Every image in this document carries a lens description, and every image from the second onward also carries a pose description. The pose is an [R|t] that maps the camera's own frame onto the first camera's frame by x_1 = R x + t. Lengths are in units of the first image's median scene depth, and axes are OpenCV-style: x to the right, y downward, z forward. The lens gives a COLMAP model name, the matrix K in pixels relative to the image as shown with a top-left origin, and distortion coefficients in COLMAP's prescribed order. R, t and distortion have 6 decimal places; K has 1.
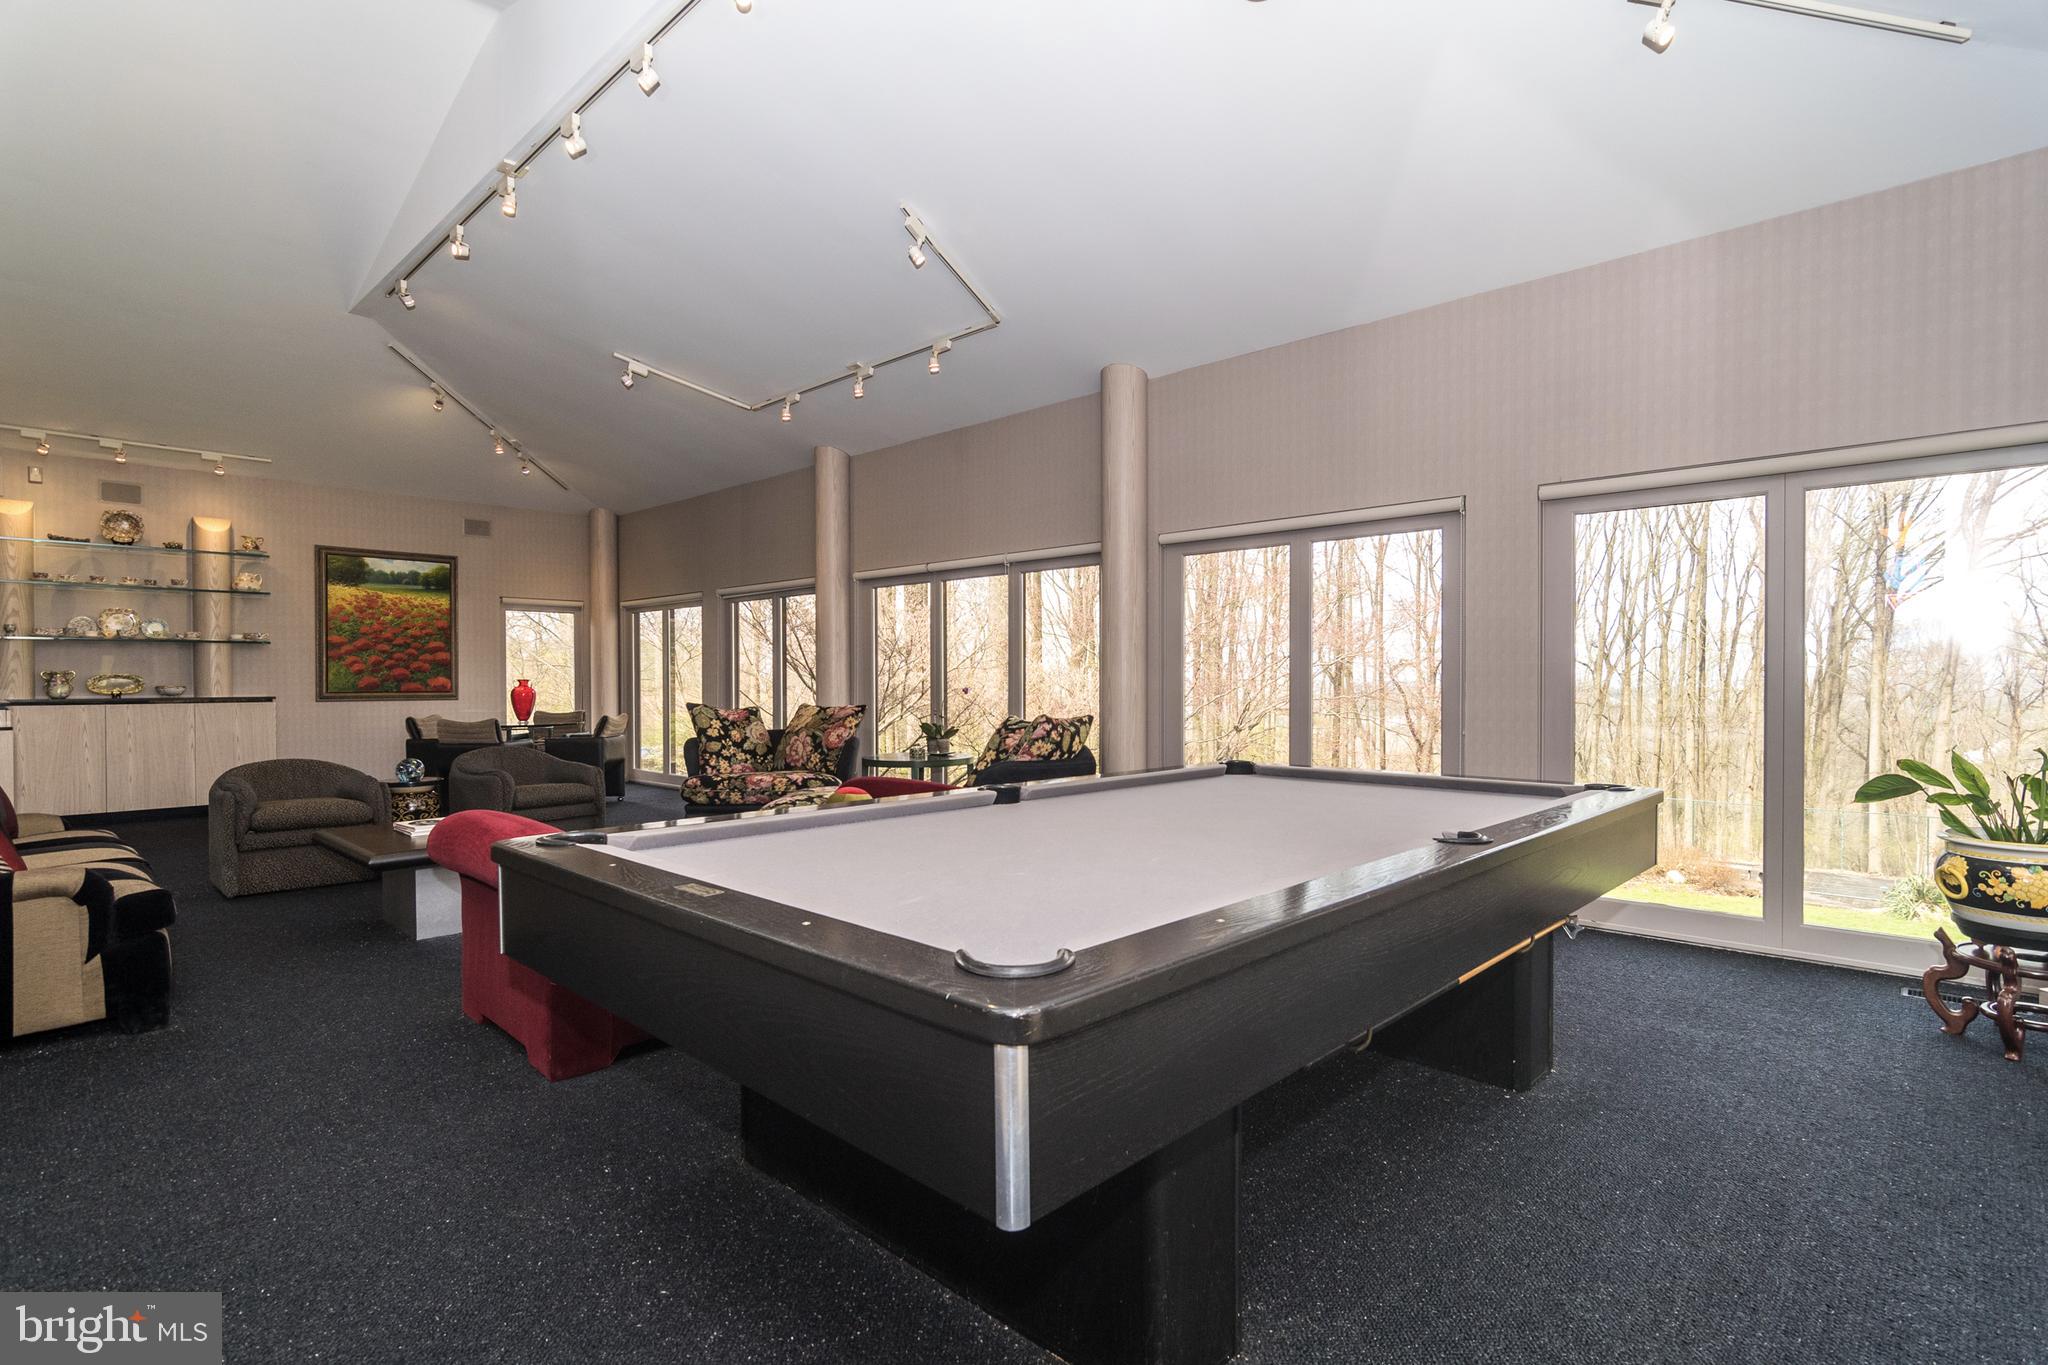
lens RADIAL K [[998.4, 0, 1024.0], [0, 998.4, 682.5], [0, 0, 1]] dist [0.012923, 0.000106]
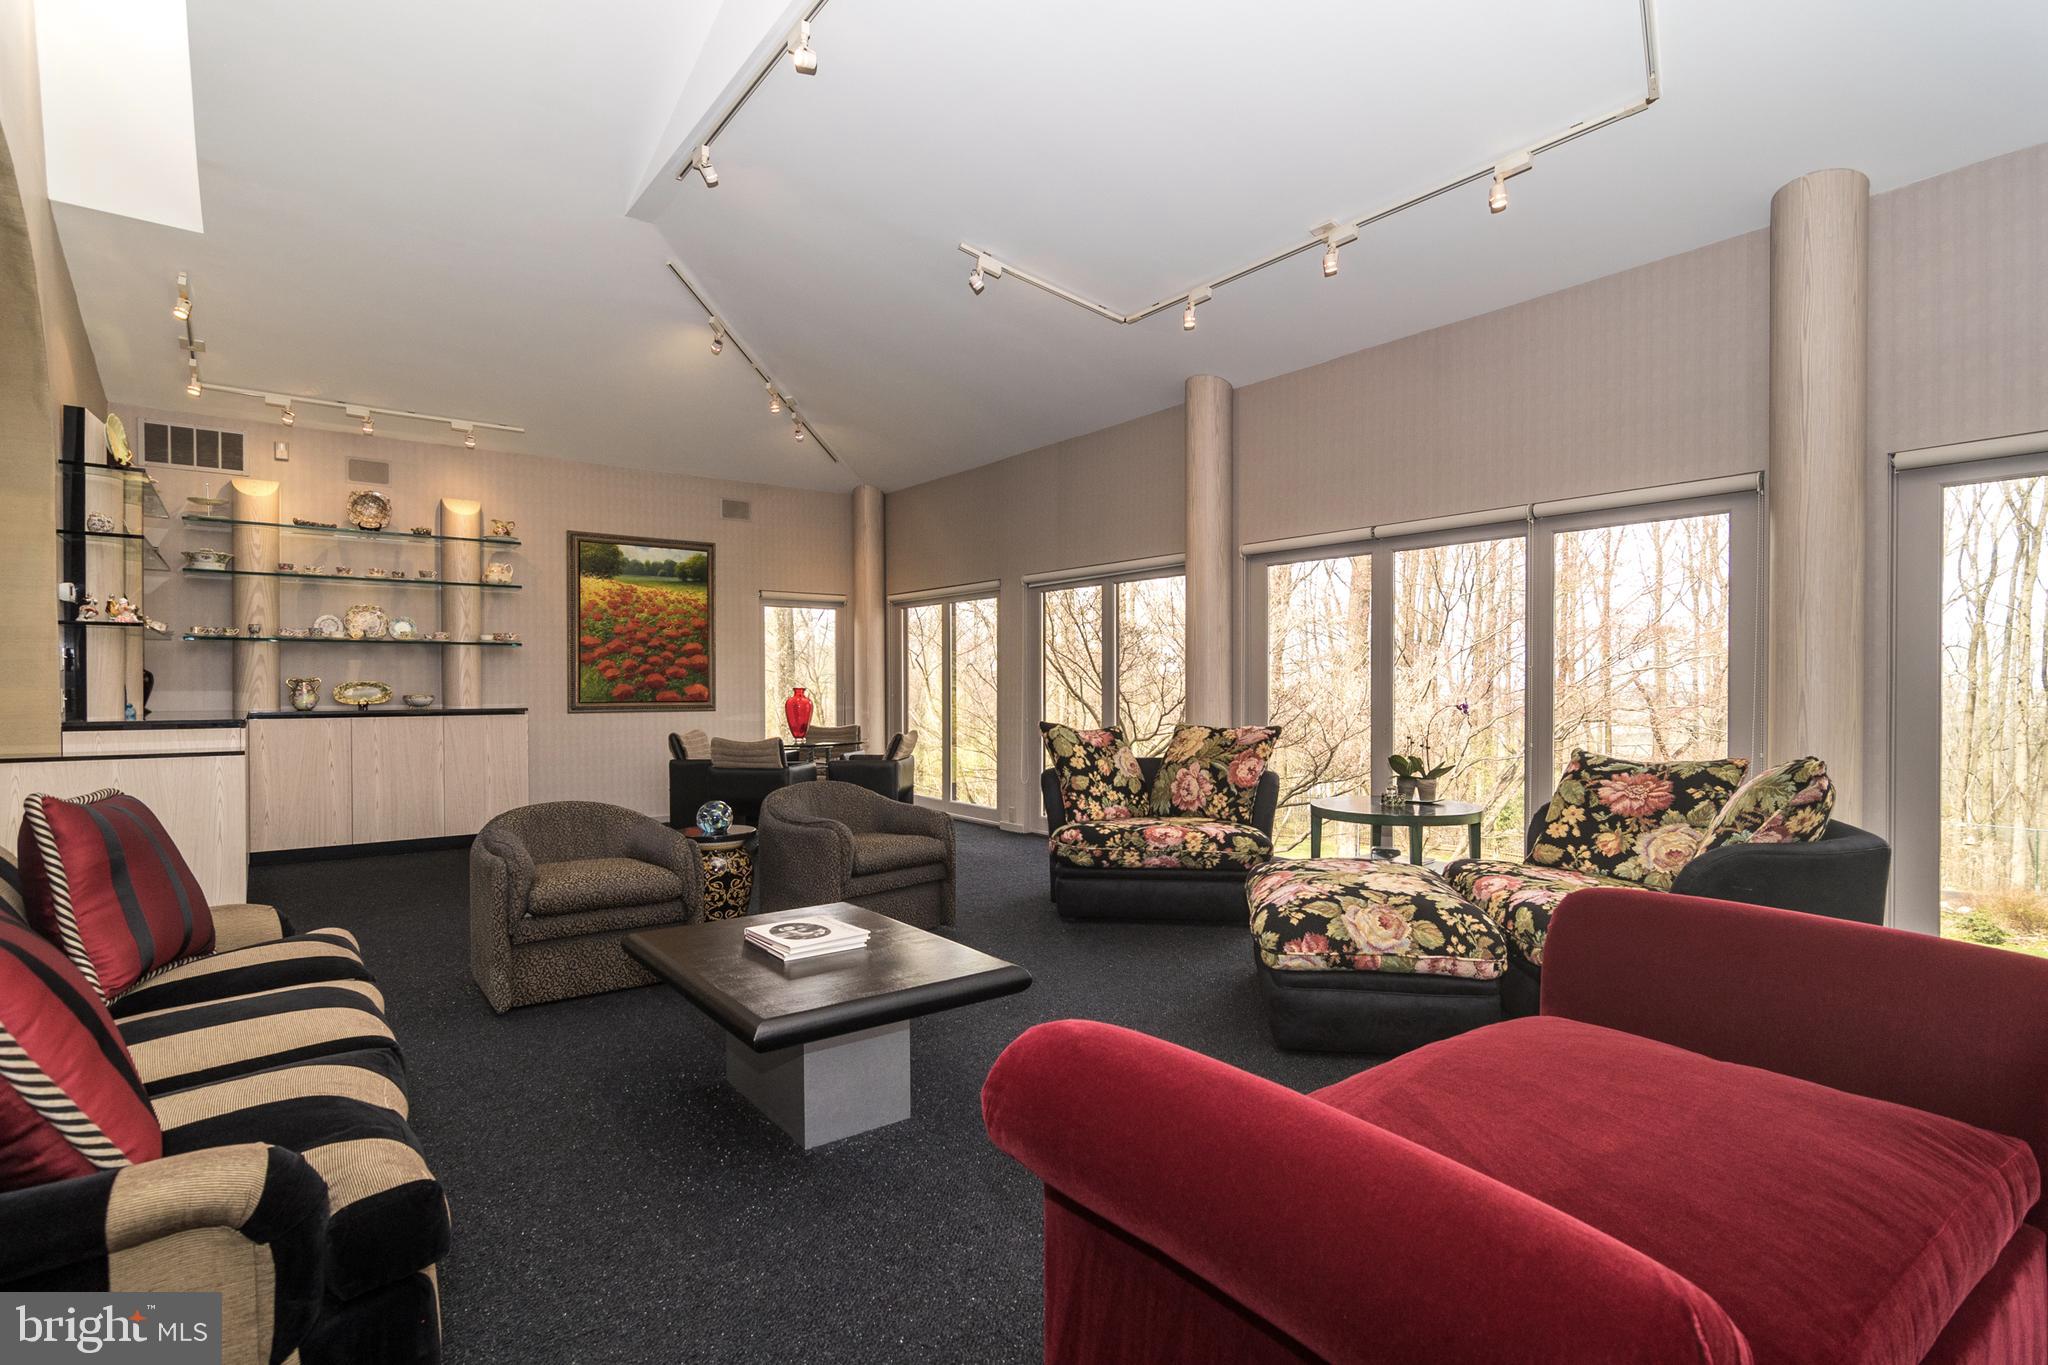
lens RADIAL K [[1003.3, 0, 1036.7], [0, 1003.3, 688.2], [0, 0, 1]] dist [0.001045, -0.000799]
pose [[0.989241, 0.002172, -0.146277, -0.205601], [-0.001821, 0.999995, 0.002537, -0.005797], [0.146282, -0.002243, 0.989240, 0.236820]]
